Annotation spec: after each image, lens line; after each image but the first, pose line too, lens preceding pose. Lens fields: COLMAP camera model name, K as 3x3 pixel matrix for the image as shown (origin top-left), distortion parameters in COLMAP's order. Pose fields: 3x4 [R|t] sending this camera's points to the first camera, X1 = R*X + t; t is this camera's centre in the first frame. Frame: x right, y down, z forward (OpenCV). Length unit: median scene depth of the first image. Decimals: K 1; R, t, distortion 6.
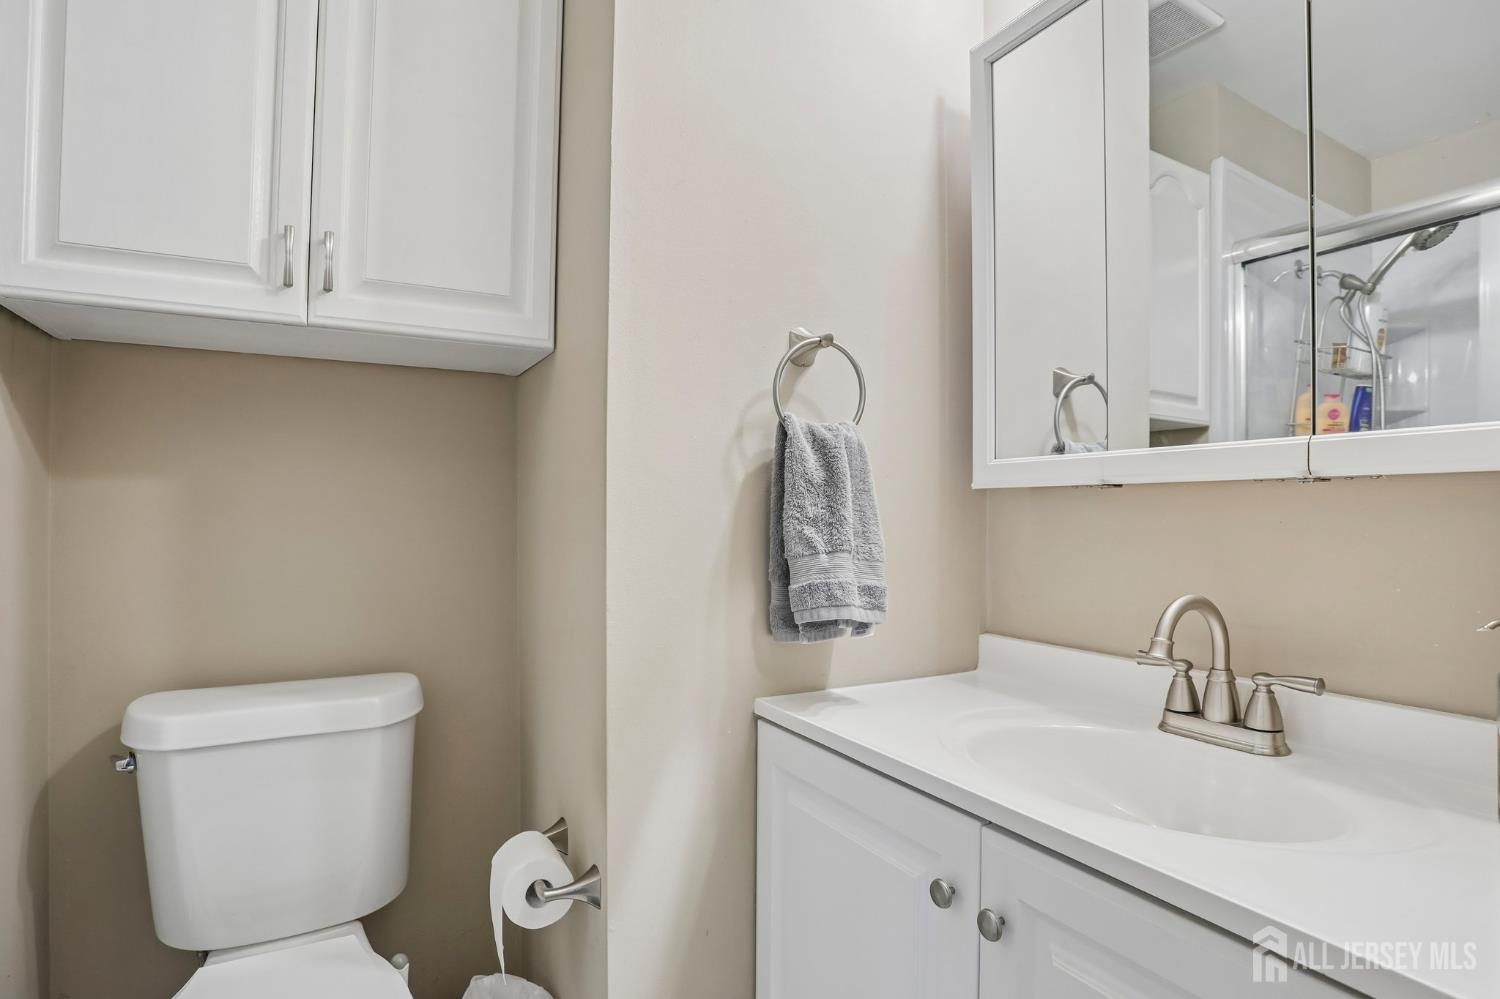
lens RADIAL K [[721.8, 0, 744.3], [0, 721.8, 504.5], [0, 0, 1]] dist [-0.061168, 0.001019]
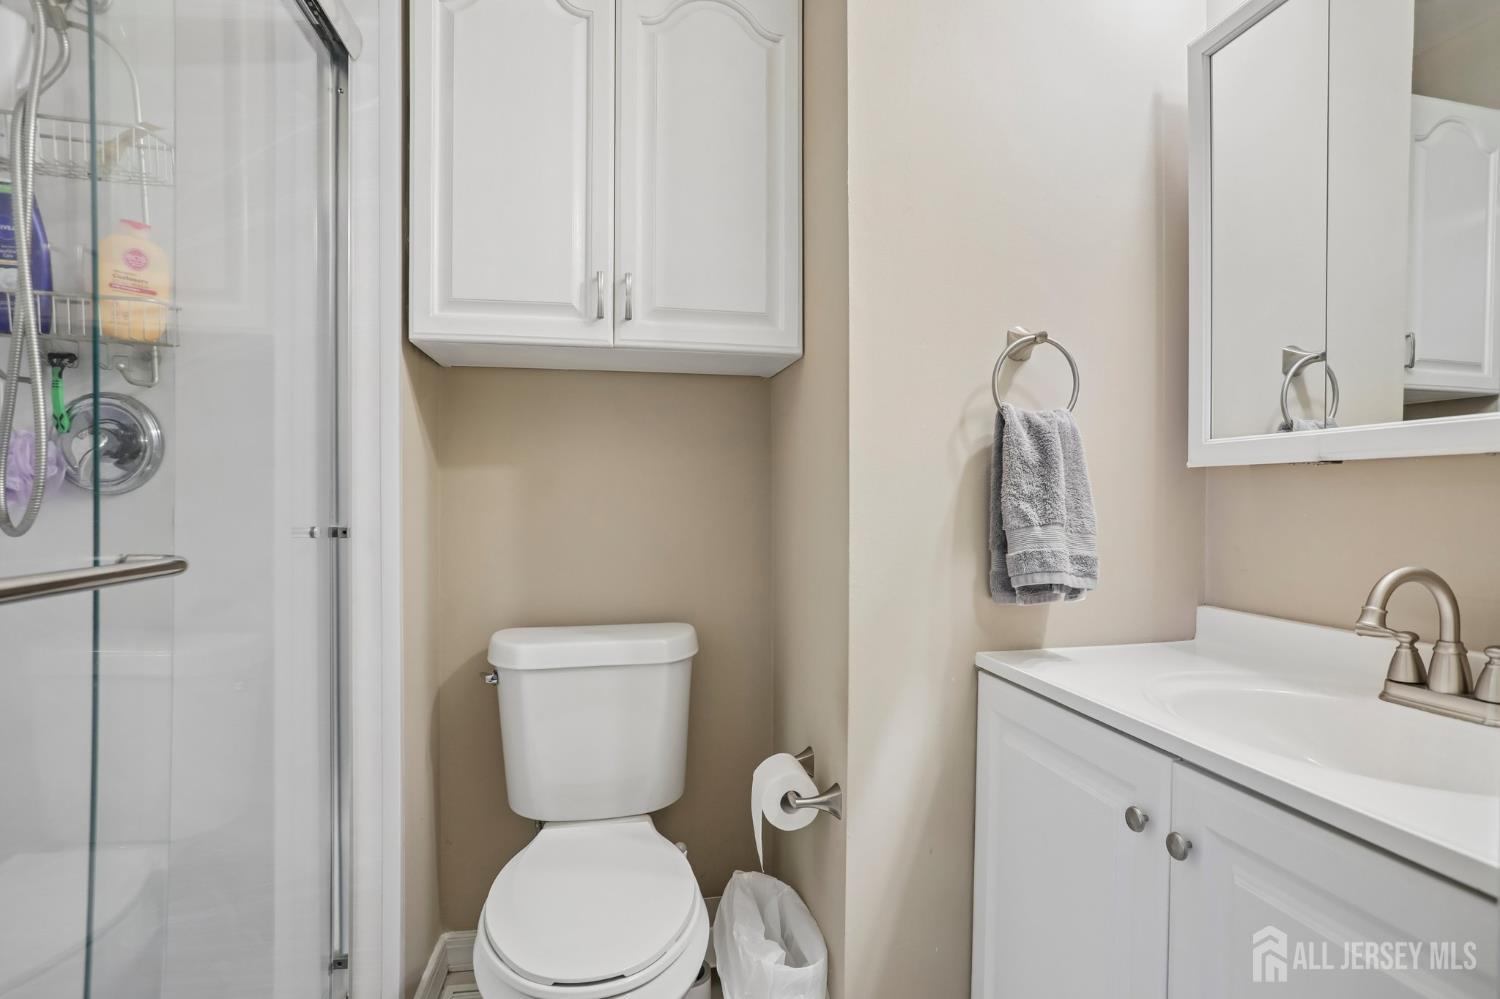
lens RADIAL K [[725.0, 0, 743.6], [0, 725.0, 505.2], [0, 0, 1]] dist [-0.011910, 0.001210]
pose [[0.946772, 0.002183, -0.321897, 0.036959], [0.004687, 0.999778, 0.020564, 0.009212], [0.321870, -0.020978, 0.946551, -0.221803]]
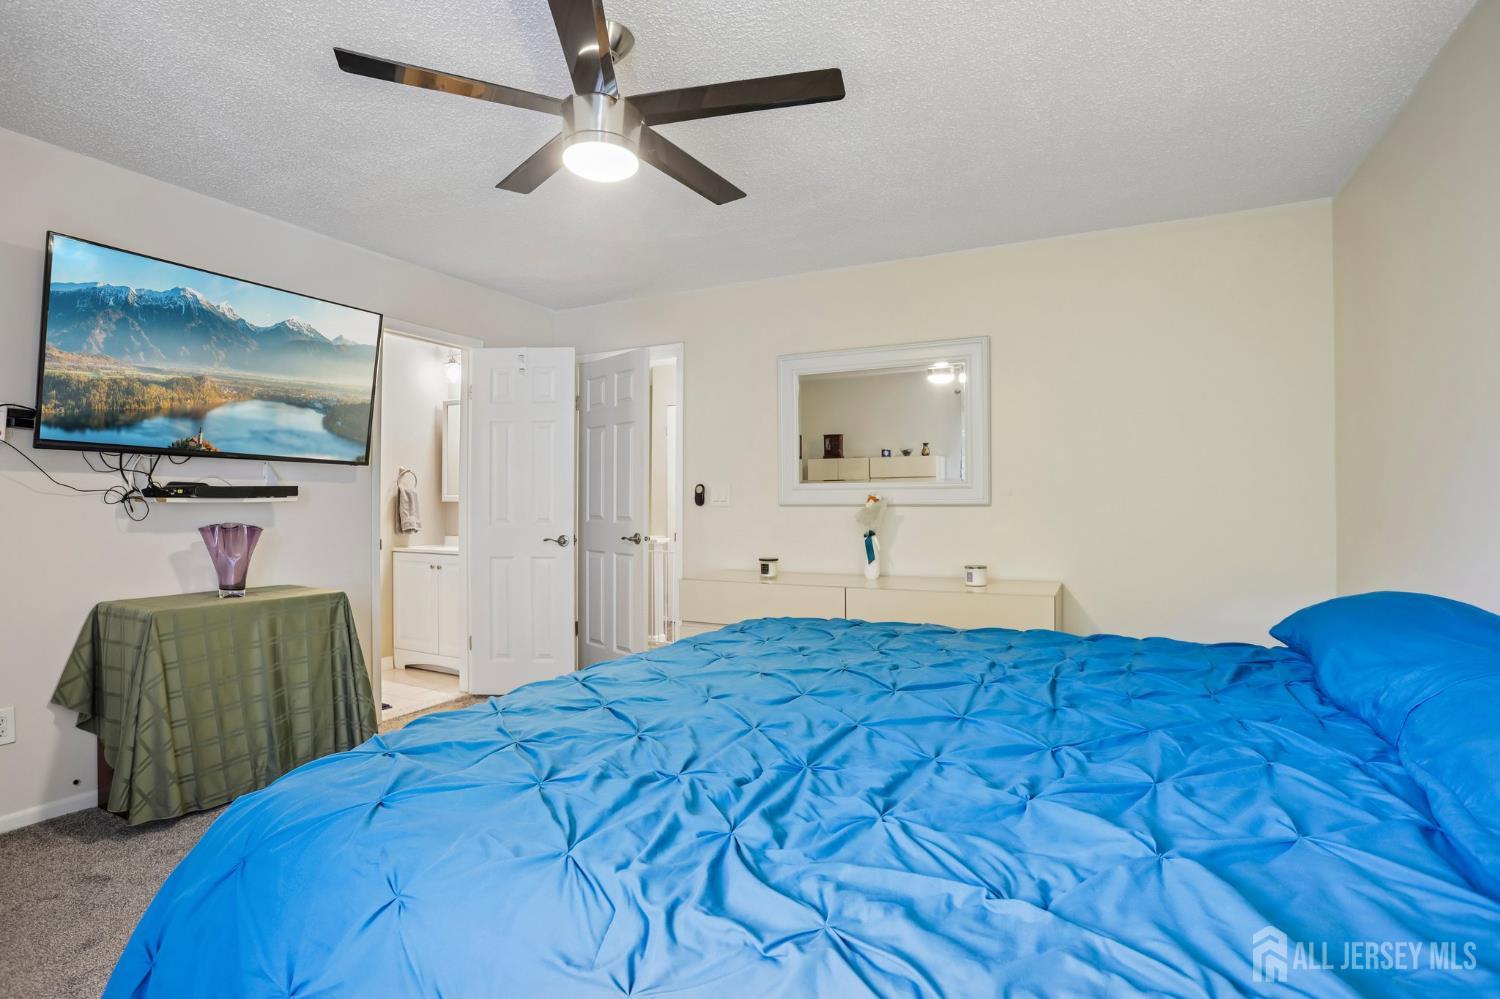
lens RADIAL K [[721.8, 0, 744.3], [0, 721.8, 504.5], [0, 0, 1]] dist [-0.061168, 0.001019]
pose [[0.810405, -0.005868, 0.585841, -0.865997], [-0.000989, 0.999935, 0.011384, -0.064785], [-0.585869, -0.009805, 0.810346, -4.217729]]
